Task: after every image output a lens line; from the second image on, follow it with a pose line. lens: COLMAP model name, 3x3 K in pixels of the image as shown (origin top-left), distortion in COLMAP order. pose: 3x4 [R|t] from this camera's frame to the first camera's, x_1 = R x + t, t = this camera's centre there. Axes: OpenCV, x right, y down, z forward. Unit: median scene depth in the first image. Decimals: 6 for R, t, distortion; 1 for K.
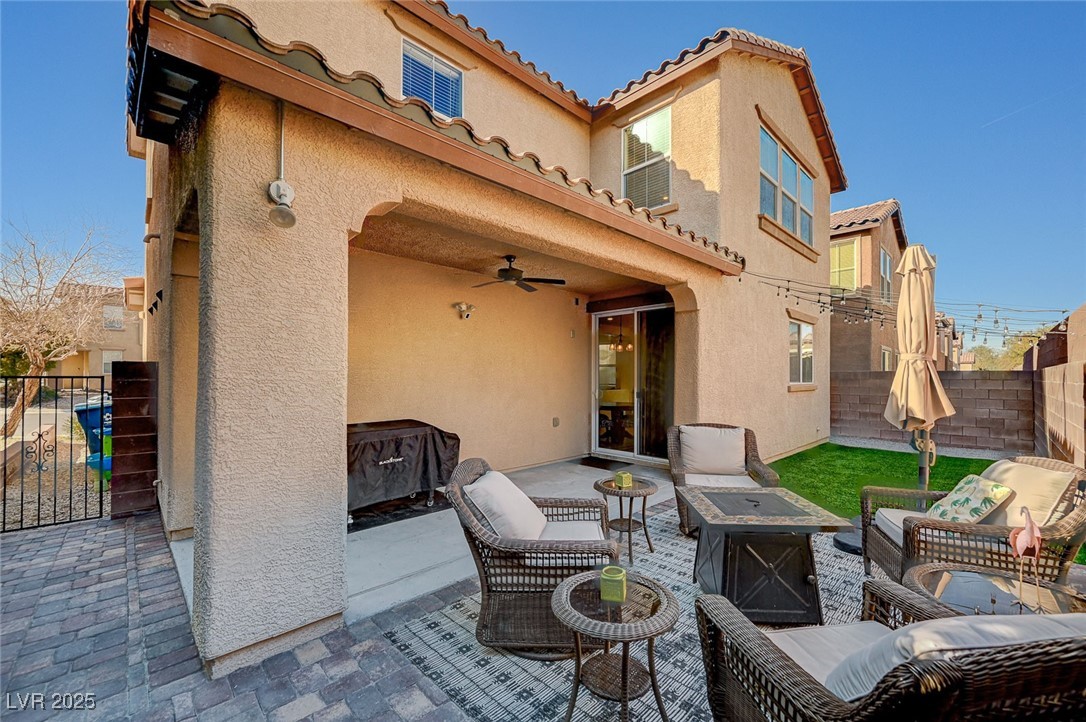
lens RADIAL K [[434.1, 0, 543.0], [0, 434.1, 361.0], [0, 0, 1]] dist [0.000008, 0.000044]
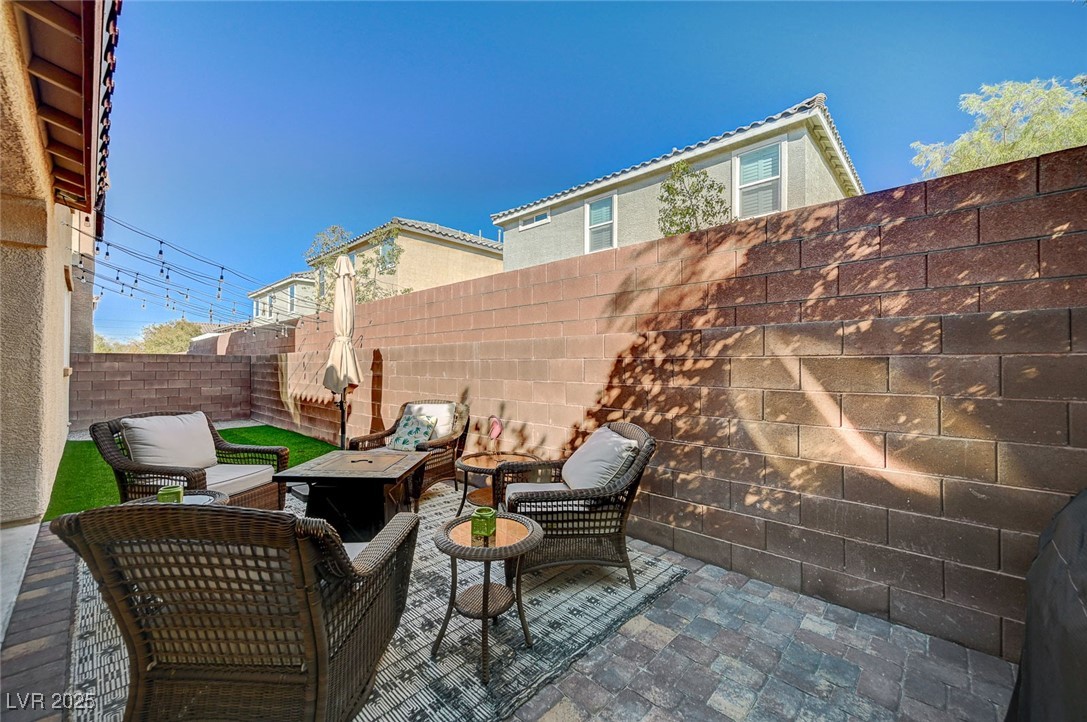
lens RADIAL K [[419.5, 0, 543.5], [0, 419.5, 361.0], [0, 0, 1]] dist [-0.000314, -0.000009]
pose [[-0.052215, 0.011268, 0.998572, -0.452210], [-0.036699, 0.999239, -0.013195, 0.051435], [-0.997961, -0.037335, -0.051761, 0.453093]]
